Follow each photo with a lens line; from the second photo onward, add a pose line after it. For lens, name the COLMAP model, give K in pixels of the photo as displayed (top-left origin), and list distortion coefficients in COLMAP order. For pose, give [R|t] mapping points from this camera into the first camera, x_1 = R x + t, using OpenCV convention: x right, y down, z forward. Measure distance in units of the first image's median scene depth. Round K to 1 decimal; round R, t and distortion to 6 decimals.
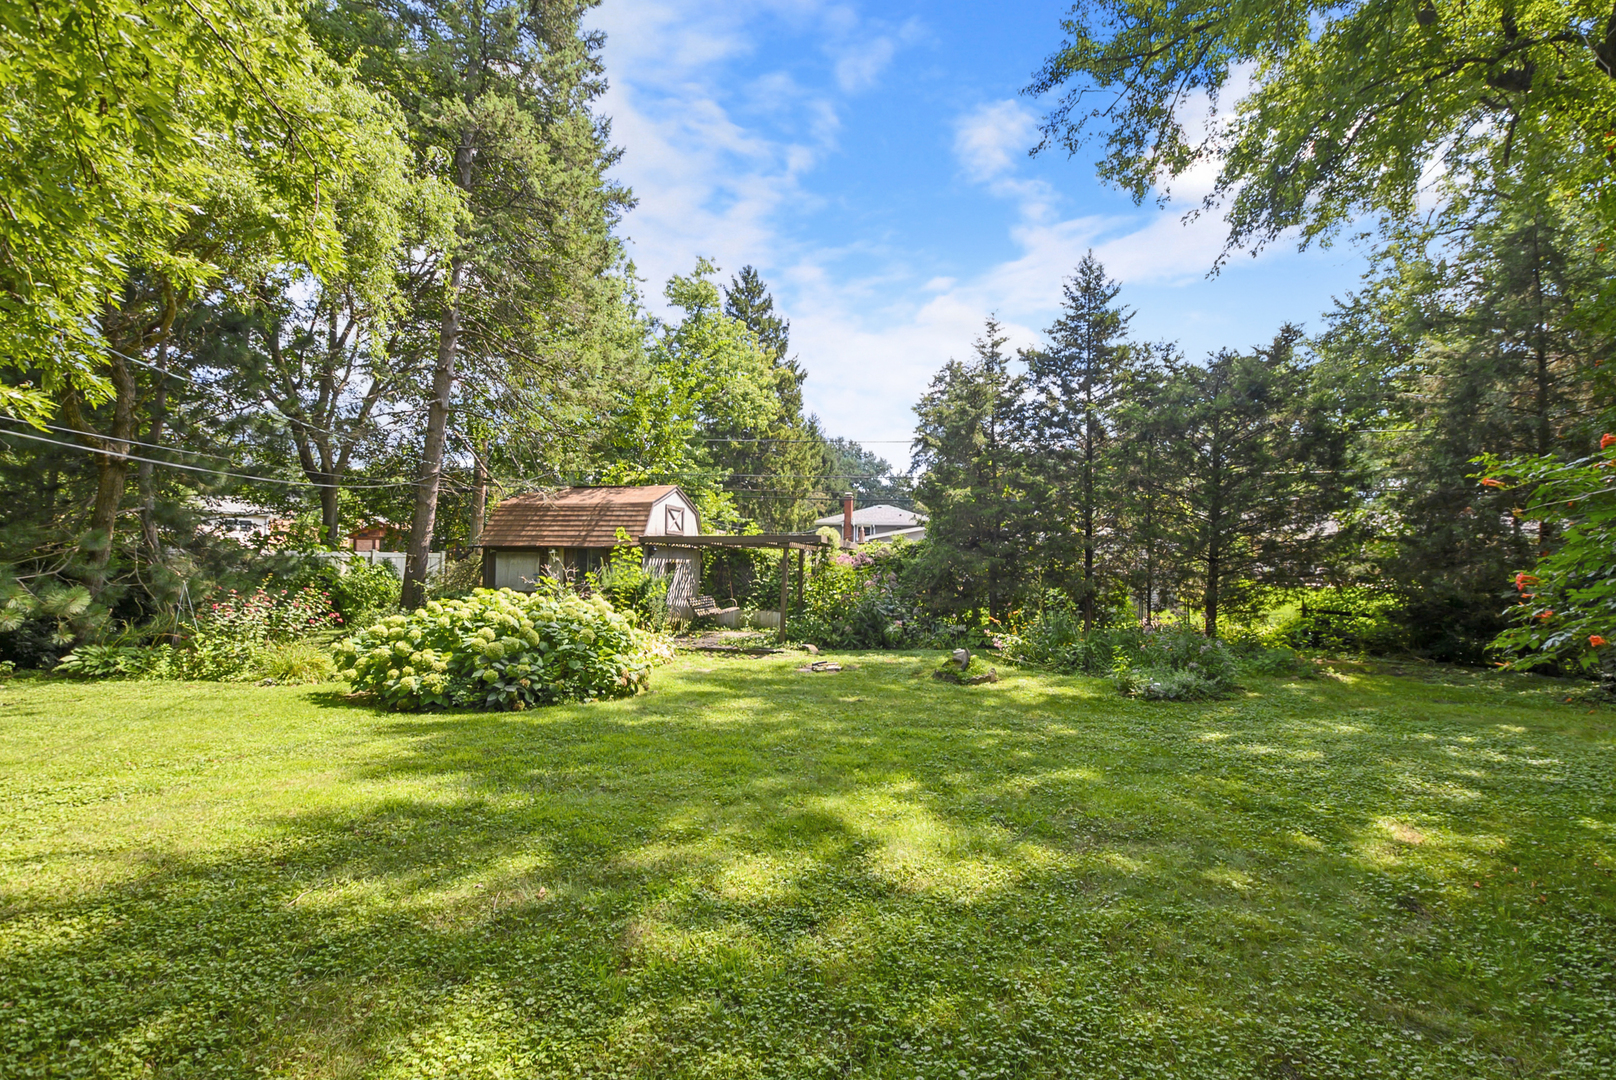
lens RADIAL K [[712.8, 0, 813.9], [0, 712.8, 552.6], [0, 0, 1]] dist [0.011796, -0.005703]
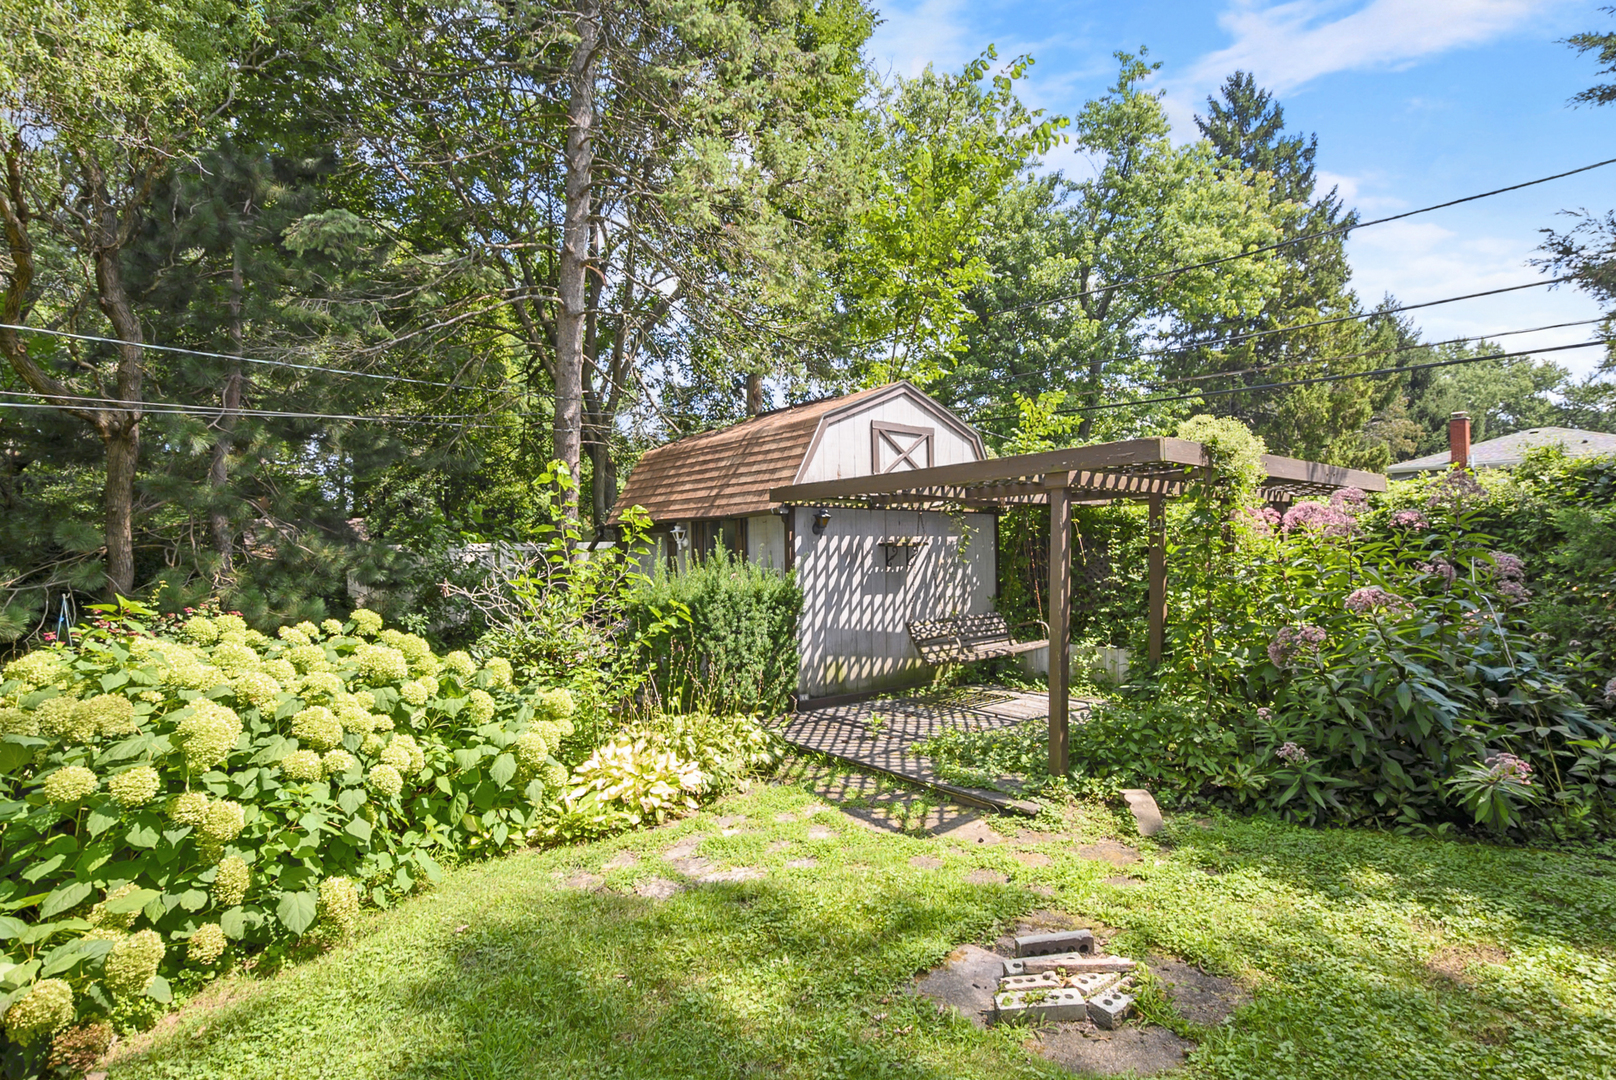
lens RADIAL K [[819.1, 0, 808.0], [0, 819.1, 540.0], [0, 0, 1]] dist [0.009873, 0.000508]
pose [[0.799292, -0.034367, -0.599959, 0.035327], [0.036168, 0.999305, -0.009057, 0.006325], [0.599853, -0.014460, 0.799979, 0.230221]]
